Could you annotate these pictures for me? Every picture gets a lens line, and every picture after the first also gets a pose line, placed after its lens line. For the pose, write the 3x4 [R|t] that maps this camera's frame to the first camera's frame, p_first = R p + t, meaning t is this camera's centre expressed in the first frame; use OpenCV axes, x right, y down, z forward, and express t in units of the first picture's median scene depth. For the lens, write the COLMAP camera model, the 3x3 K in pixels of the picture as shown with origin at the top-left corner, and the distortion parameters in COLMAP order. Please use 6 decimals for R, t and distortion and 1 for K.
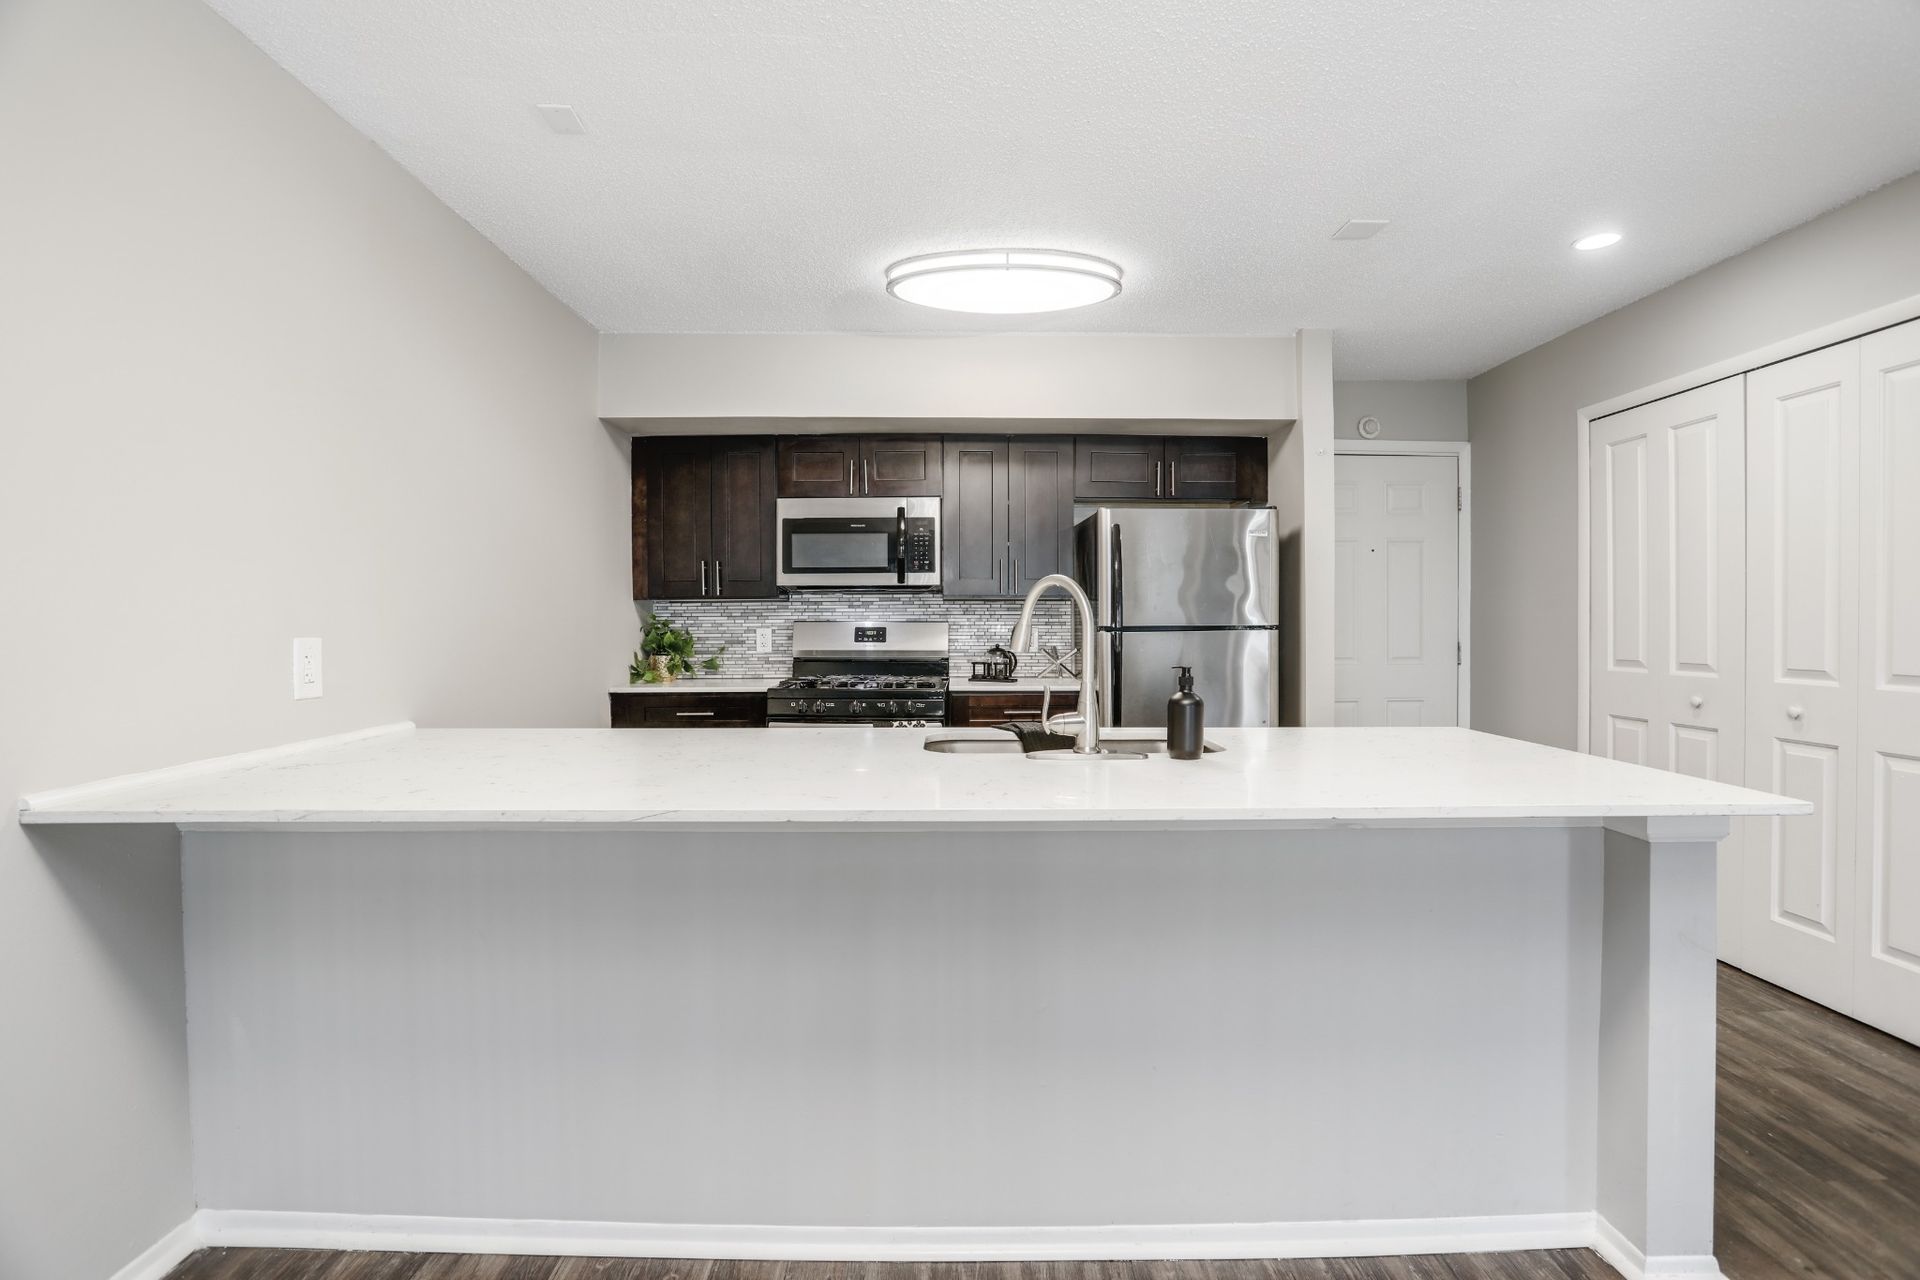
lens RADIAL K [[950.3, 0, 963.9], [0, 950.3, 618.0], [0, 0, 1]] dist [-0.057398, 0.027268]
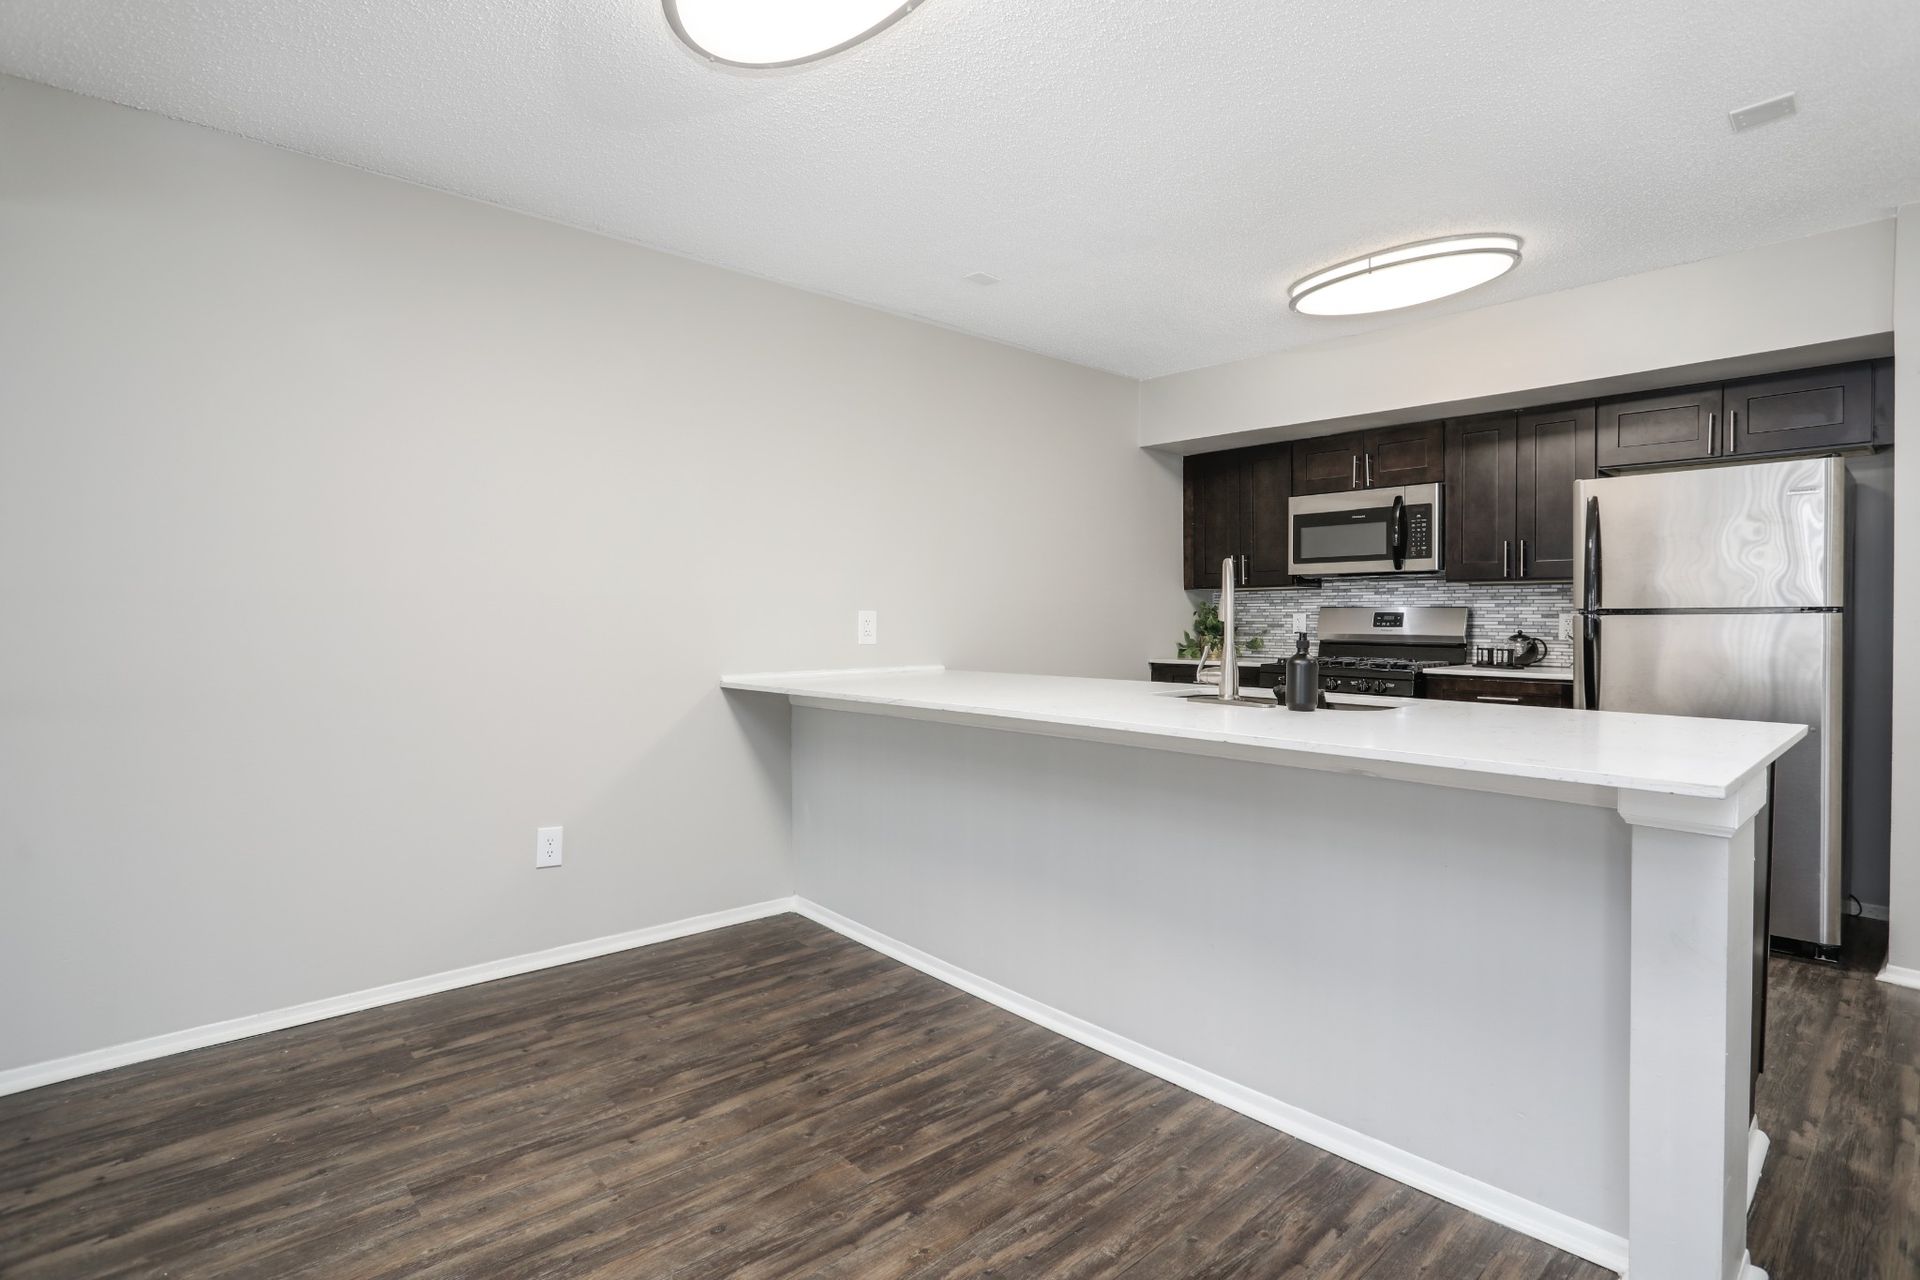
lens RADIAL K [[950.3, 0, 963.9], [0, 950.3, 618.0], [0, 0, 1]] dist [-0.057398, 0.027268]
pose [[0.688716, 0.004904, -0.725015, 0.345867], [-0.002001, 0.999986, 0.004863, 0.012373], [0.725028, -0.001898, 0.688716, -0.054489]]
